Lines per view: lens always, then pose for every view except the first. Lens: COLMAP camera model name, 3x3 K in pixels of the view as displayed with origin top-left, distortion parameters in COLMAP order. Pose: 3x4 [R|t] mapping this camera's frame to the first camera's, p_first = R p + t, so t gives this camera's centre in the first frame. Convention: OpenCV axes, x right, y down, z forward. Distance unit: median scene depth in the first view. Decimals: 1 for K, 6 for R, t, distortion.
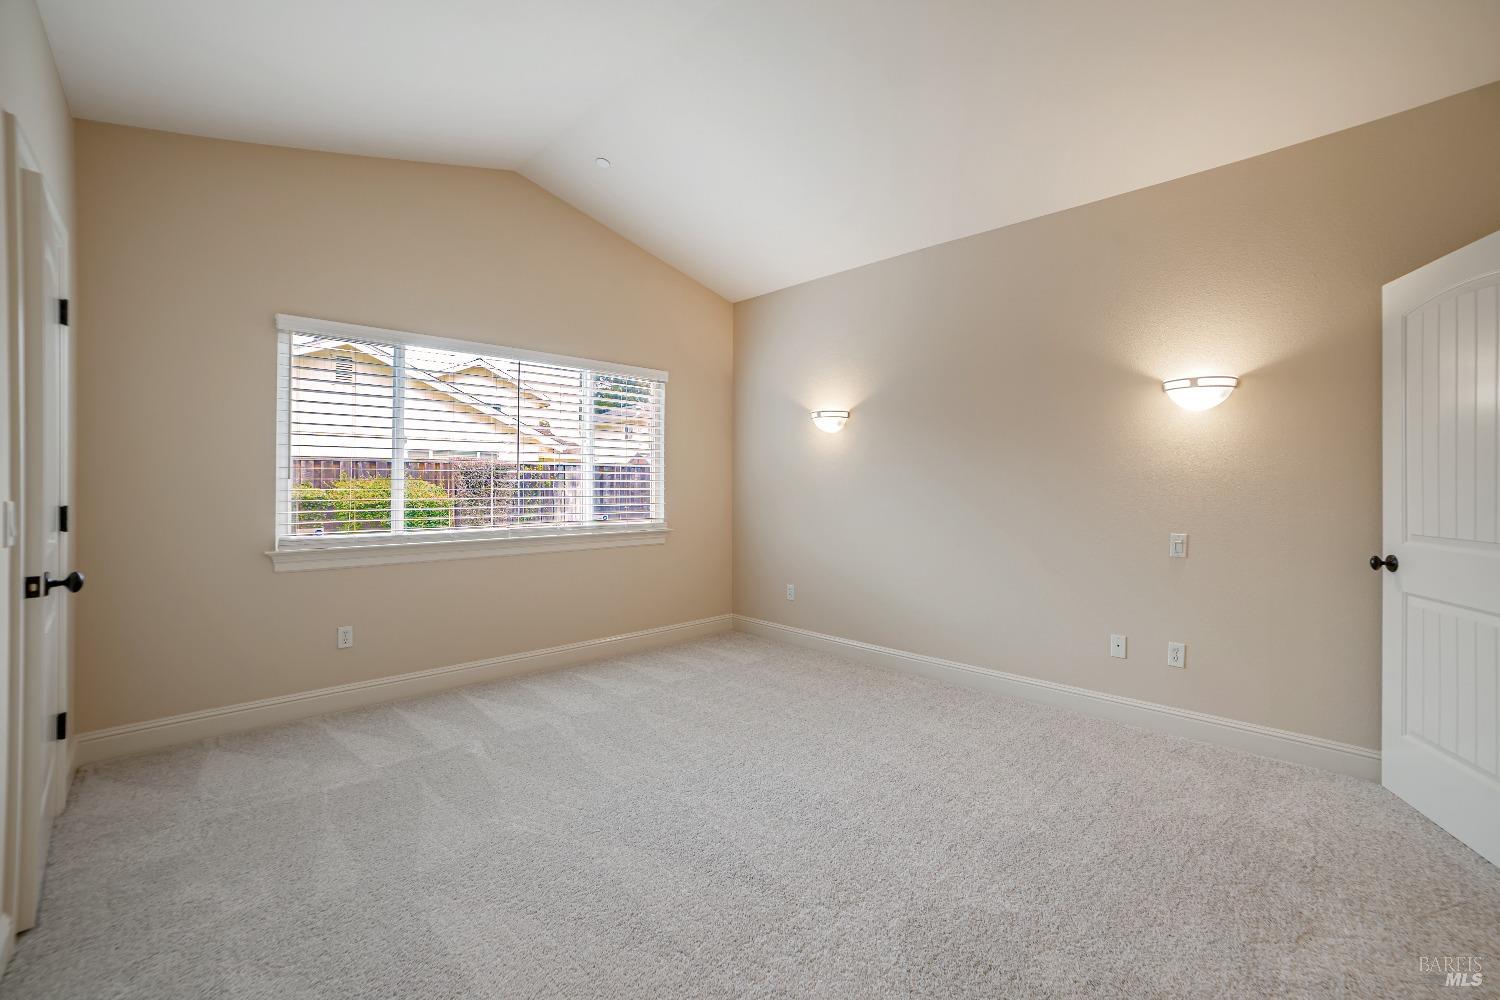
lens RADIAL K [[672.7, 0, 754.6], [0, 672.7, 486.2], [0, 0, 1]] dist [-0.001149, -0.000153]
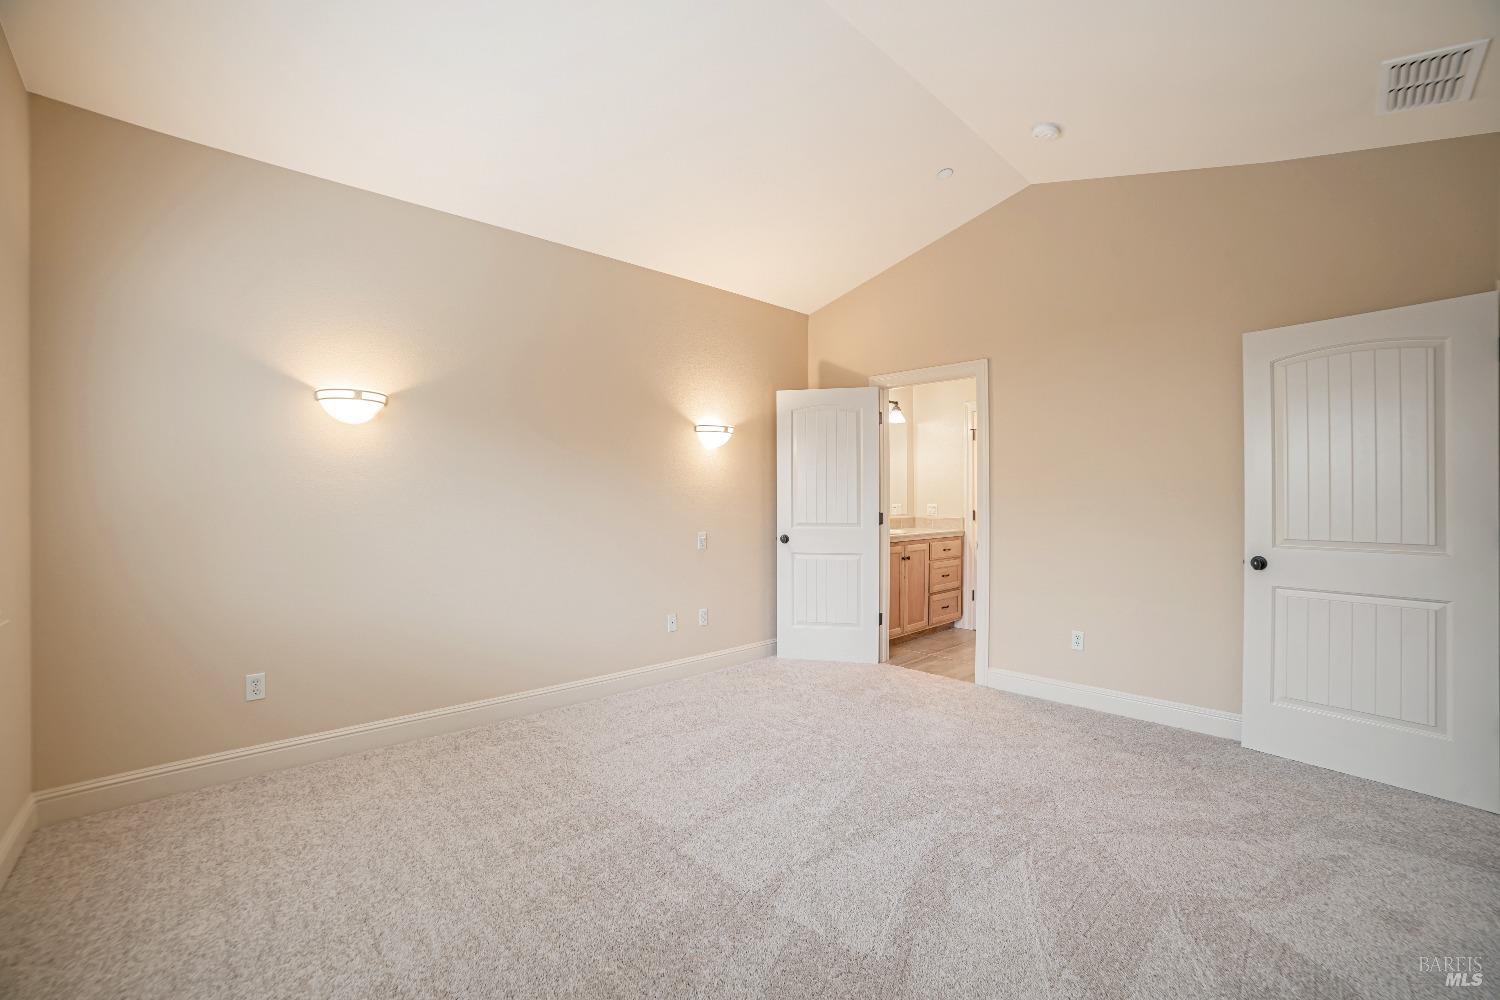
lens RADIAL K [[672.7, 0, 754.6], [0, 672.7, 486.2], [0, 0, 1]] dist [-0.001149, -0.000153]
pose [[0.034298, 0.006868, 0.999388, -0.751409], [0.002192, 0.999973, -0.006947, -0.015364], [-0.999409, 0.002429, 0.034282, 0.794594]]
